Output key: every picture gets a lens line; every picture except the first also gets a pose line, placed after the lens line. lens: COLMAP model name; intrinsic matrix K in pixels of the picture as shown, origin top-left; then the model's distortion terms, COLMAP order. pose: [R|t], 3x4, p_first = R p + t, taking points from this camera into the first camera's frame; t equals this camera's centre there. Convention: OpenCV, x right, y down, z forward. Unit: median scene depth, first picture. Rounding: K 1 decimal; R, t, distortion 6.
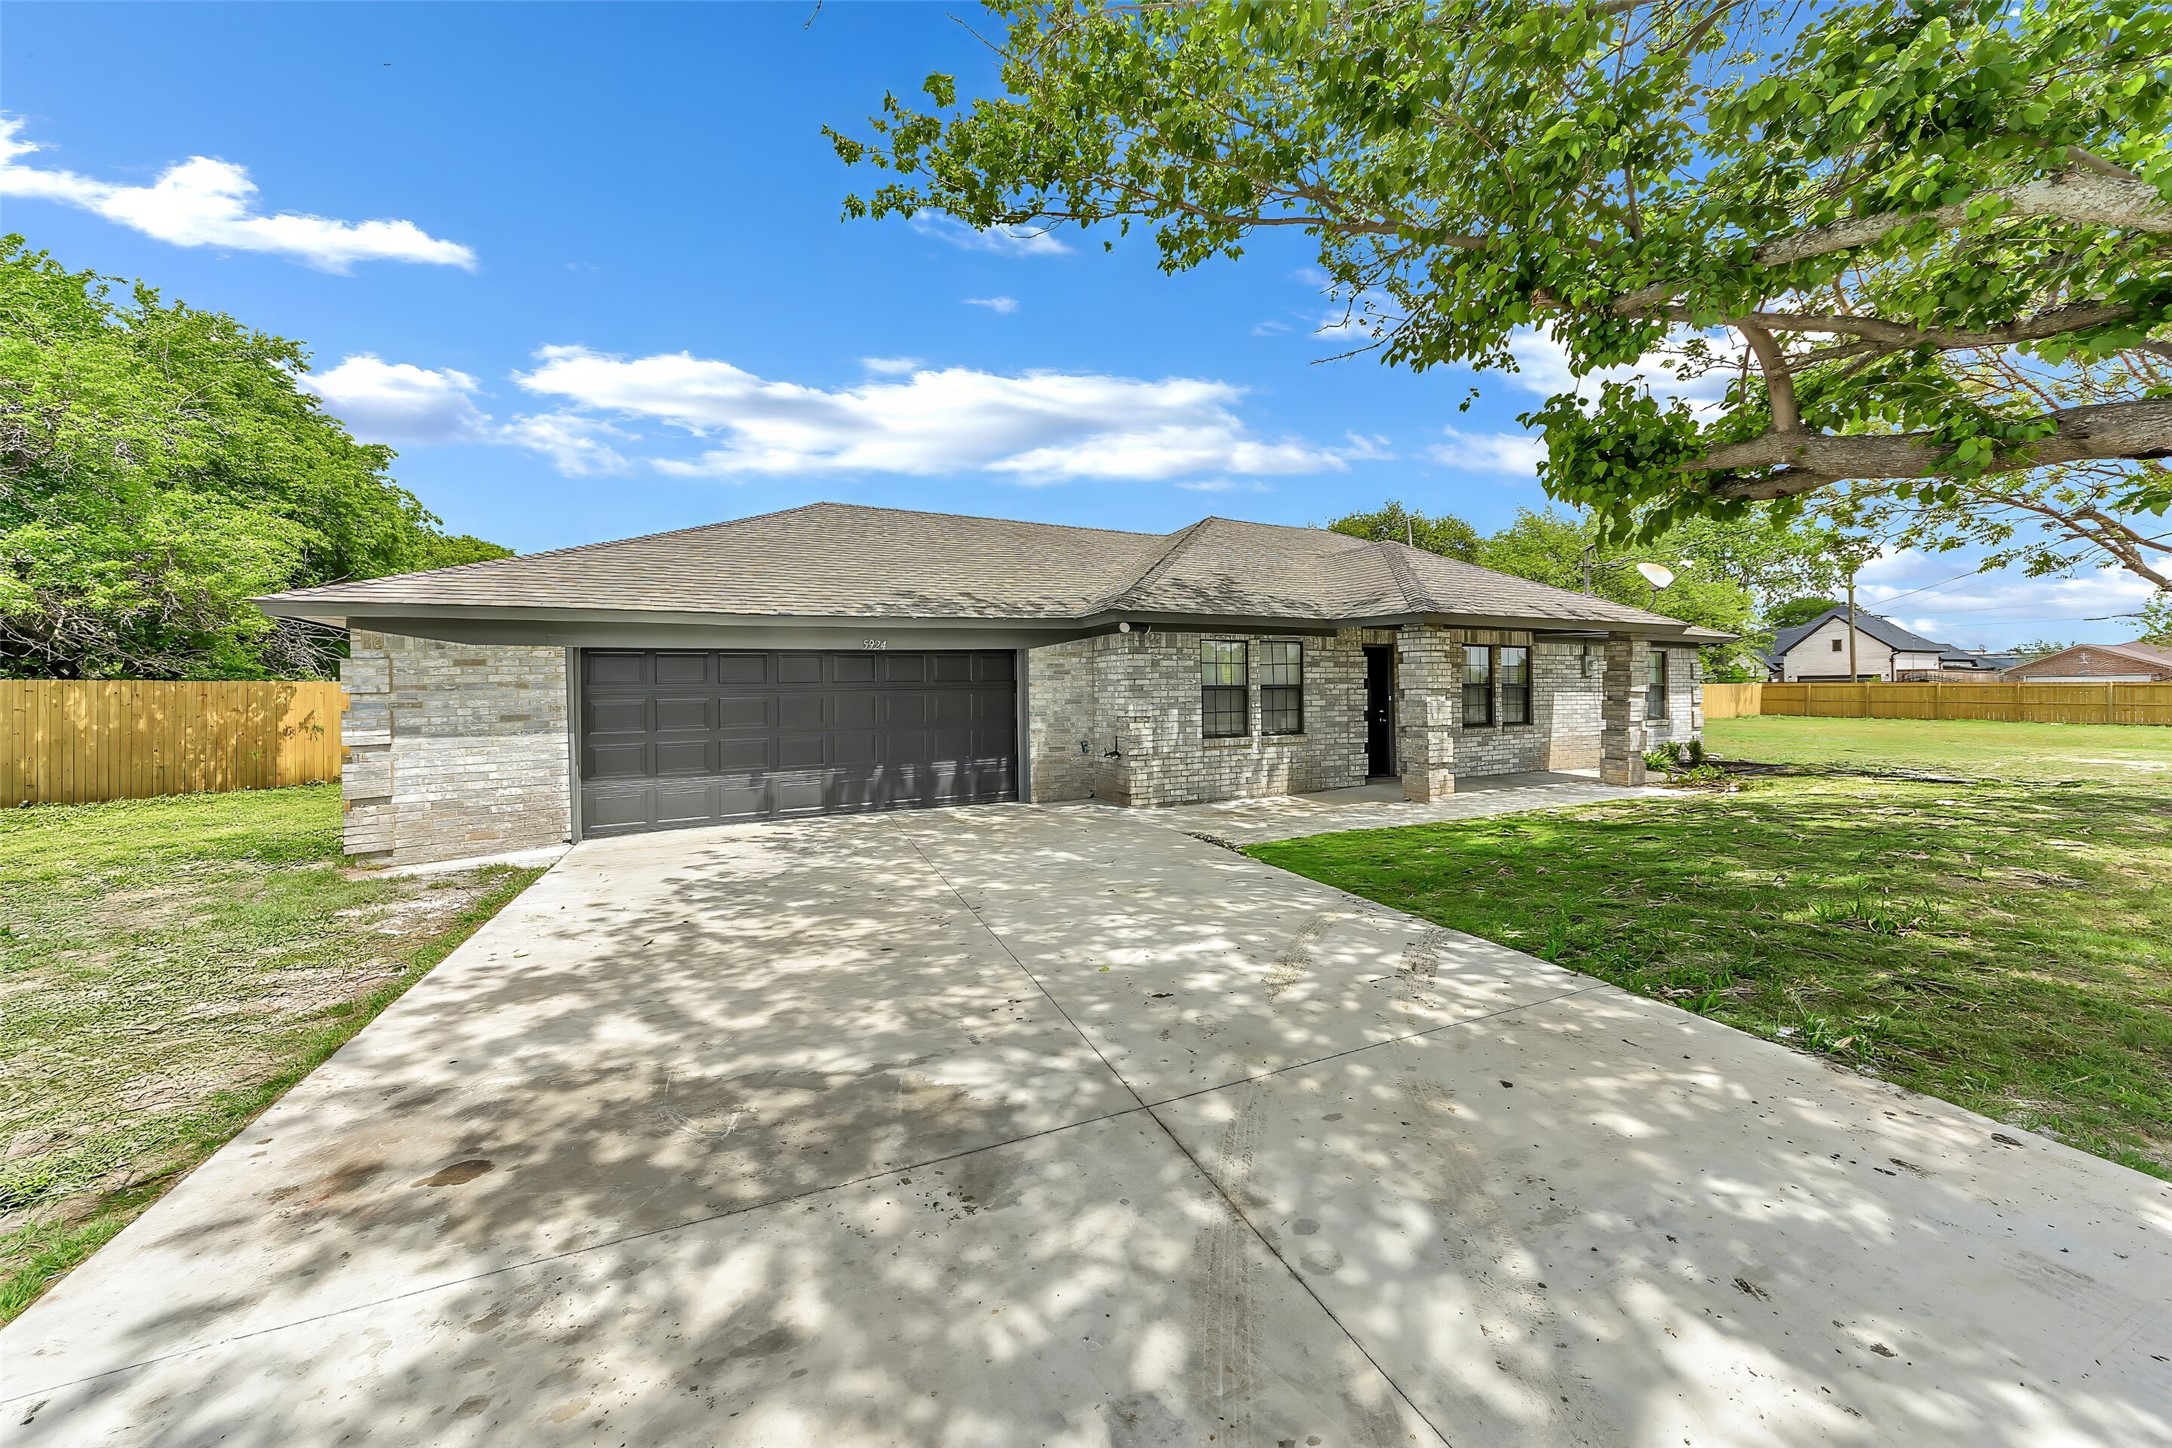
lens RADIAL K [[770.1, 0, 1085.0], [0, 770.1, 710.8], [0, 0, 1]] dist [0.004489, 0.000083]
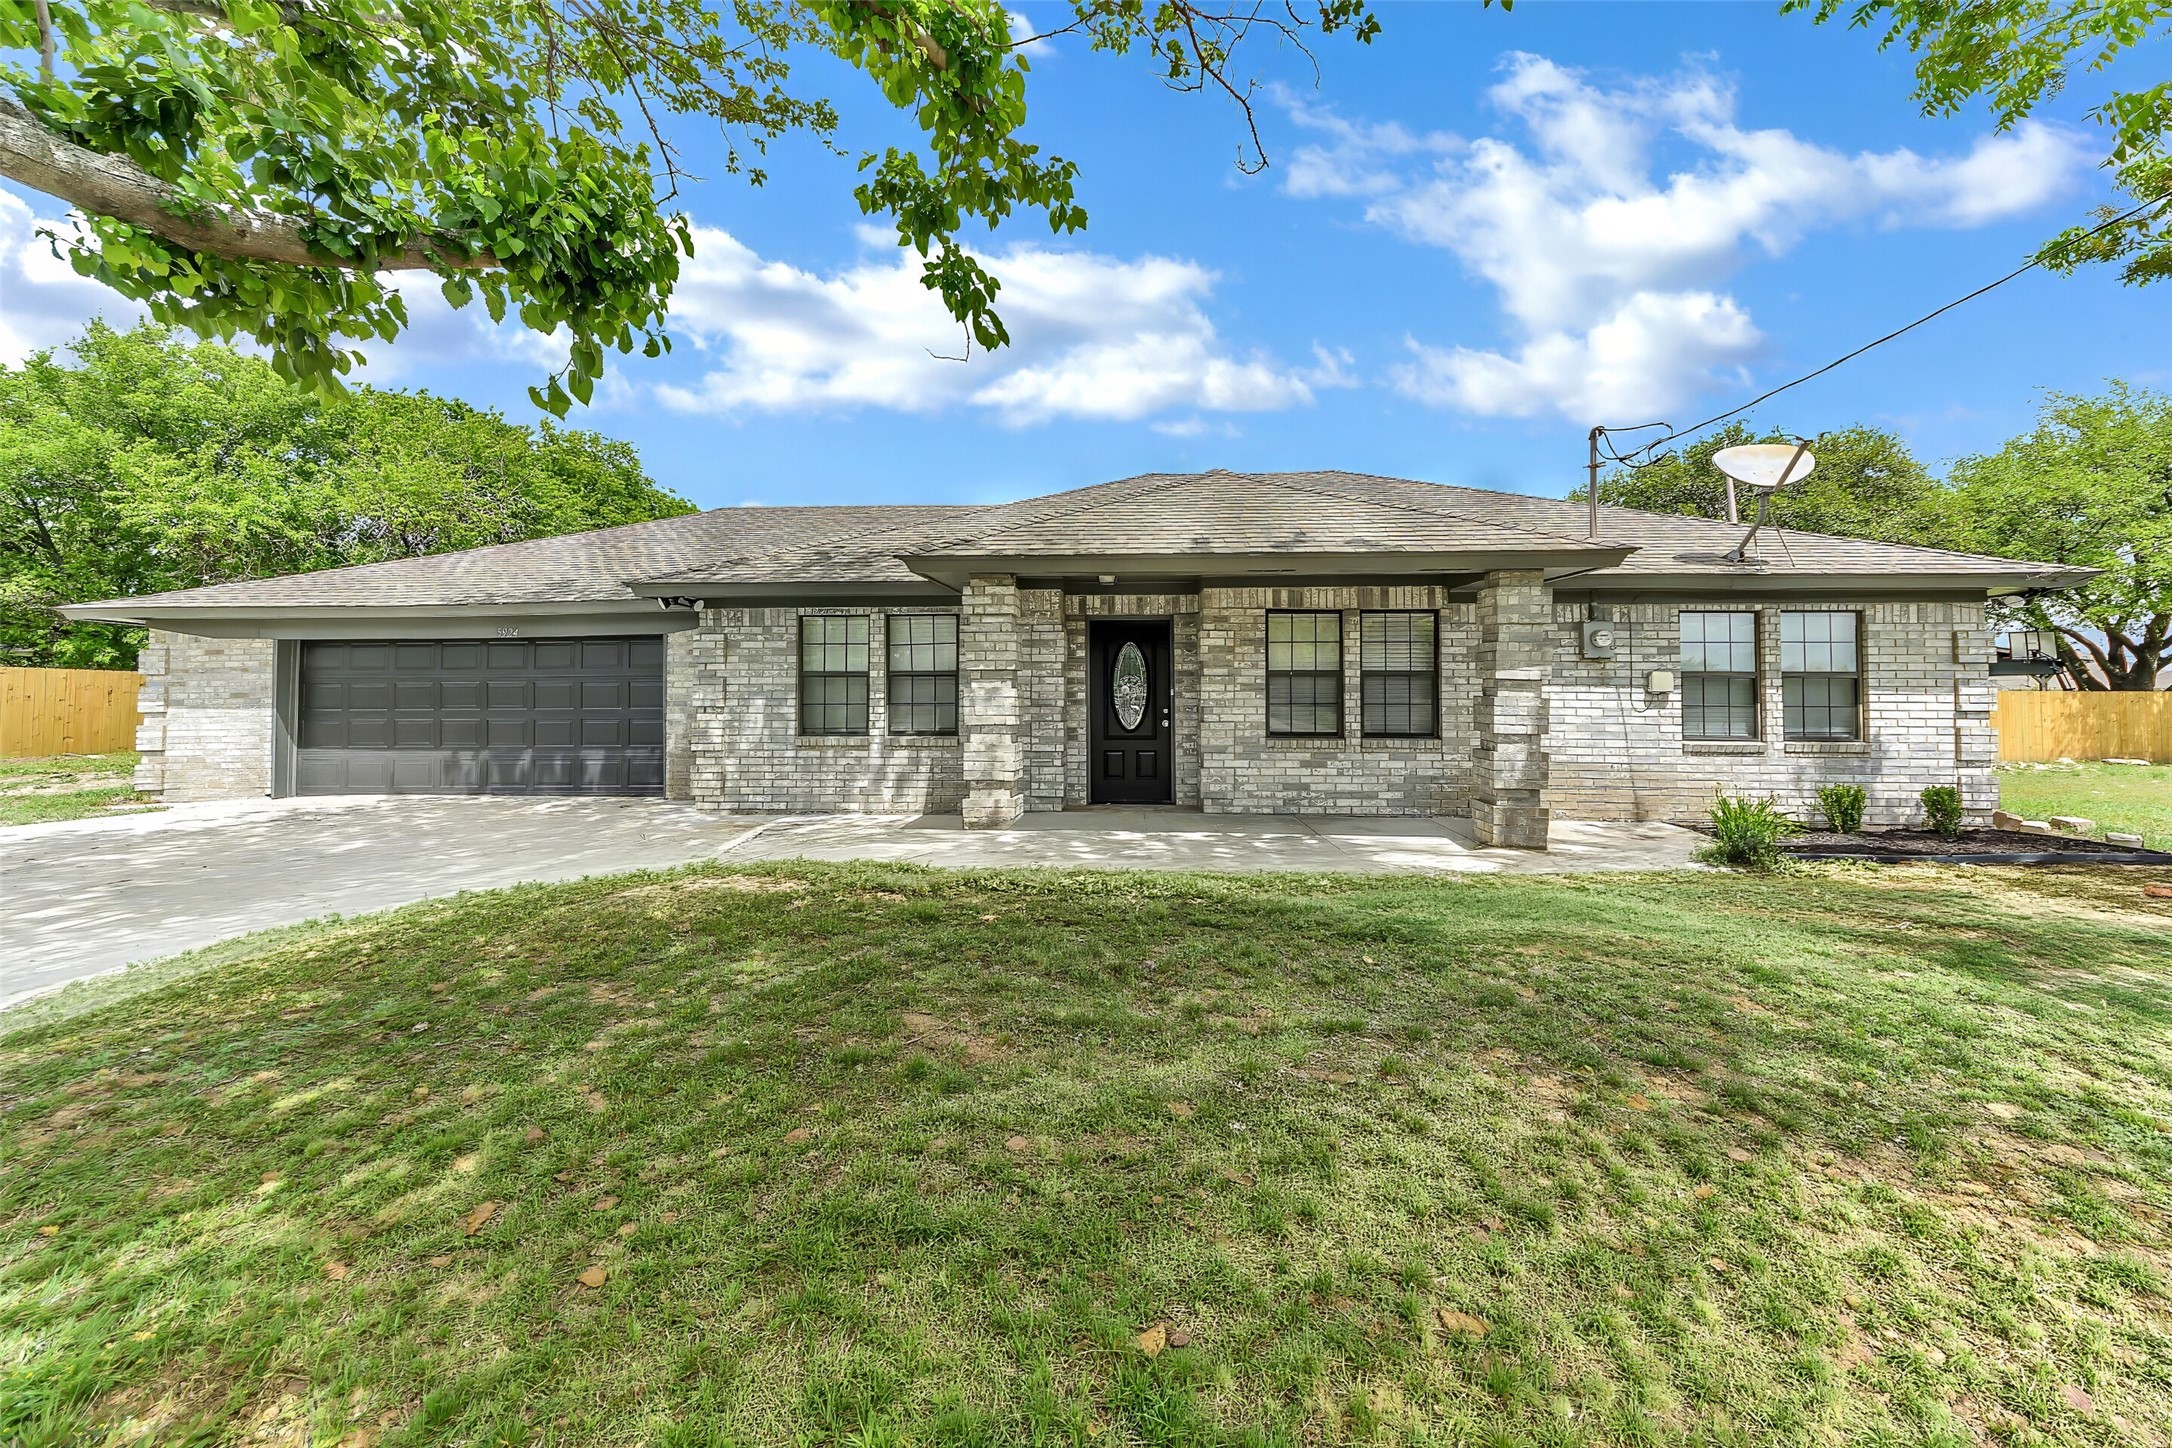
lens RADIAL K [[770.1, 0, 1035.5], [0, 770.1, 701.4], [0, 0, 1]] dist [0.004489, 0.000083]
pose [[0.867563, 0.012929, -0.497160, 0.779076], [-0.022174, 0.999673, -0.012698, 0.004471], [0.496833, 0.022041, 0.867566, 0.409448]]
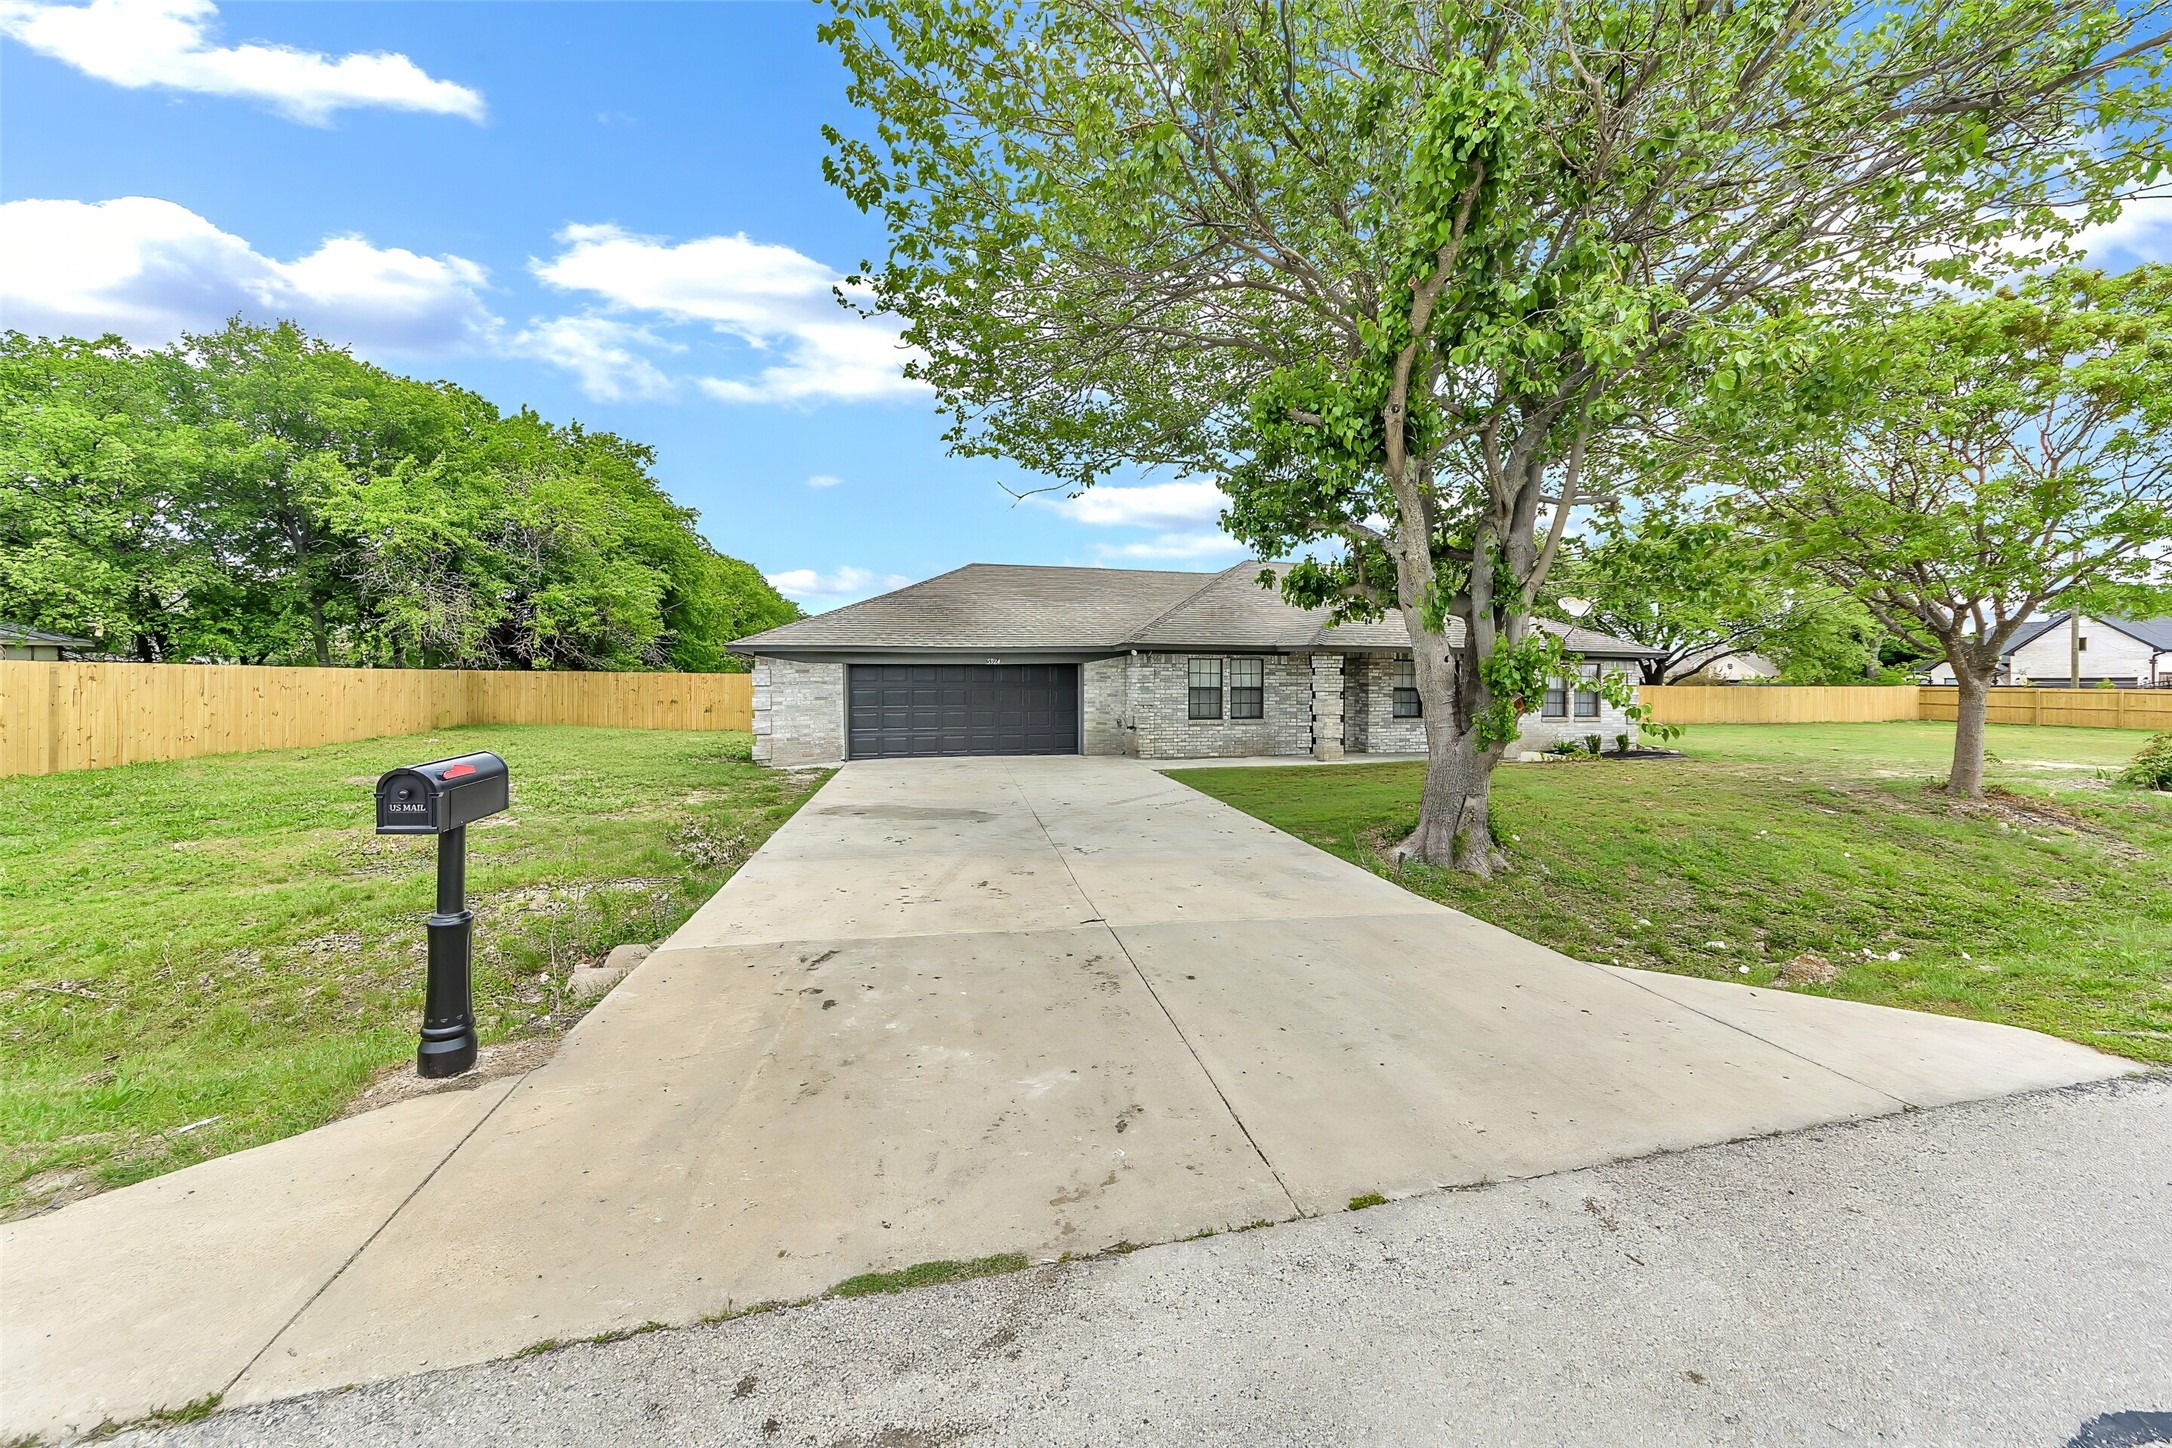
lens RADIAL K [[770.1, 0, 1076.2], [0, 770.1, 713.9], [0, 0, 1]] dist [0.004489, 0.000083]
pose [[0.976814, 0.024368, -0.212698, 0.265167], [-0.020226, 0.999562, 0.021626, -0.006622], [0.213132, -0.016822, 0.976879, -0.631001]]
